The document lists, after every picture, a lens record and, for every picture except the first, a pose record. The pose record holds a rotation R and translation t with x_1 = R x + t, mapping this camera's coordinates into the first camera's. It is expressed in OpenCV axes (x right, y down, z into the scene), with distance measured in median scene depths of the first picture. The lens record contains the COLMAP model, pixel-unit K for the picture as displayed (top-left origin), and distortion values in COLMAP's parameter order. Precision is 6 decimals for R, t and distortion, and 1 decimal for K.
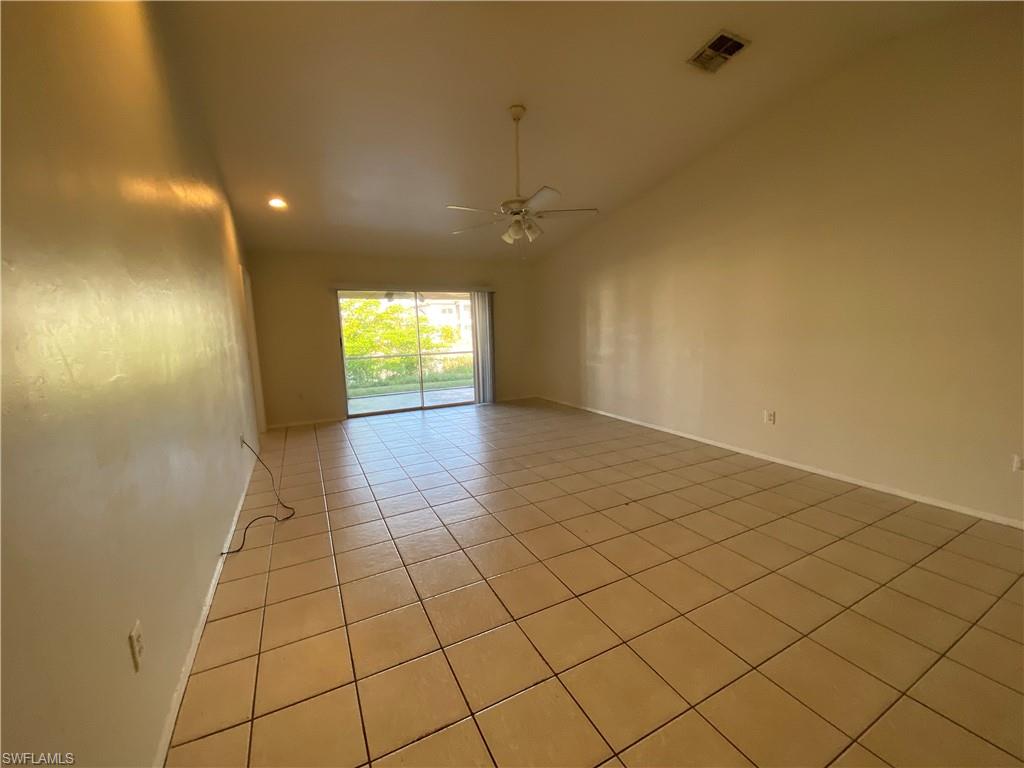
lens RADIAL K [[414.9, 0, 512.9], [0, 414.9, 389.4], [0, 0, 1]] dist [0.001707, -0.009568]
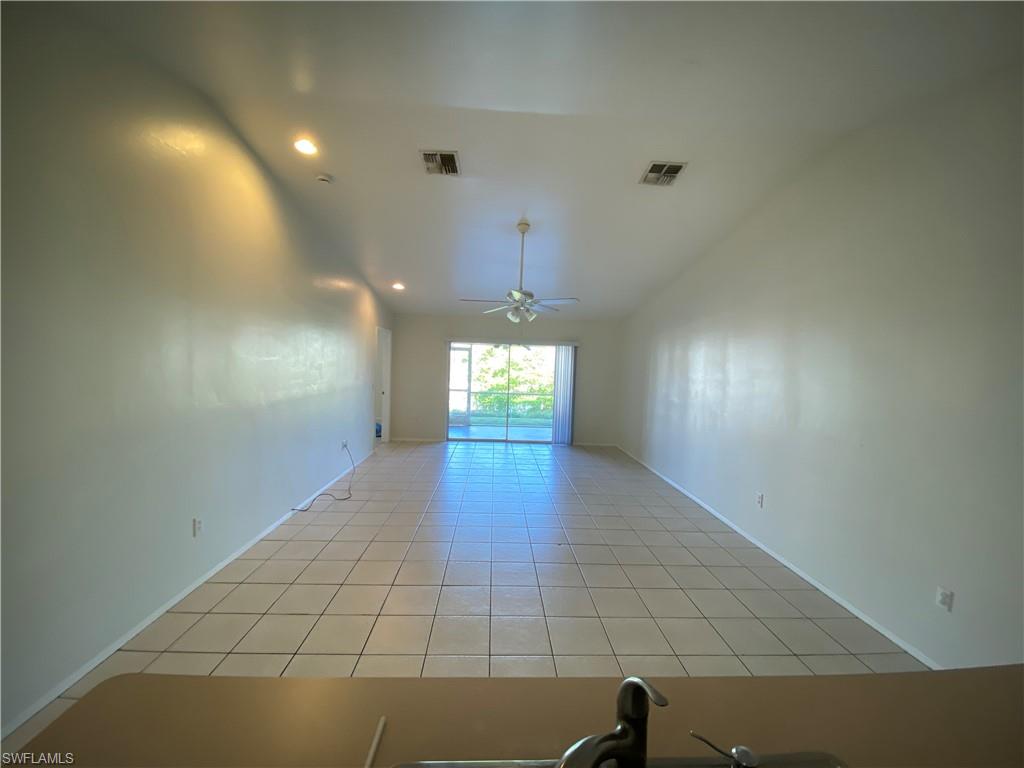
lens RADIAL K [[414.9, 0, 512.6], [0, 414.9, 386.0], [0, 0, 1]] dist [0.001707, -0.009568]
pose [[0.906630, 0.085282, -0.413219, 0.290301], [-0.122878, 0.990276, -0.065225, -0.037615], [0.403638, 0.109910, 0.908293, -0.085079]]
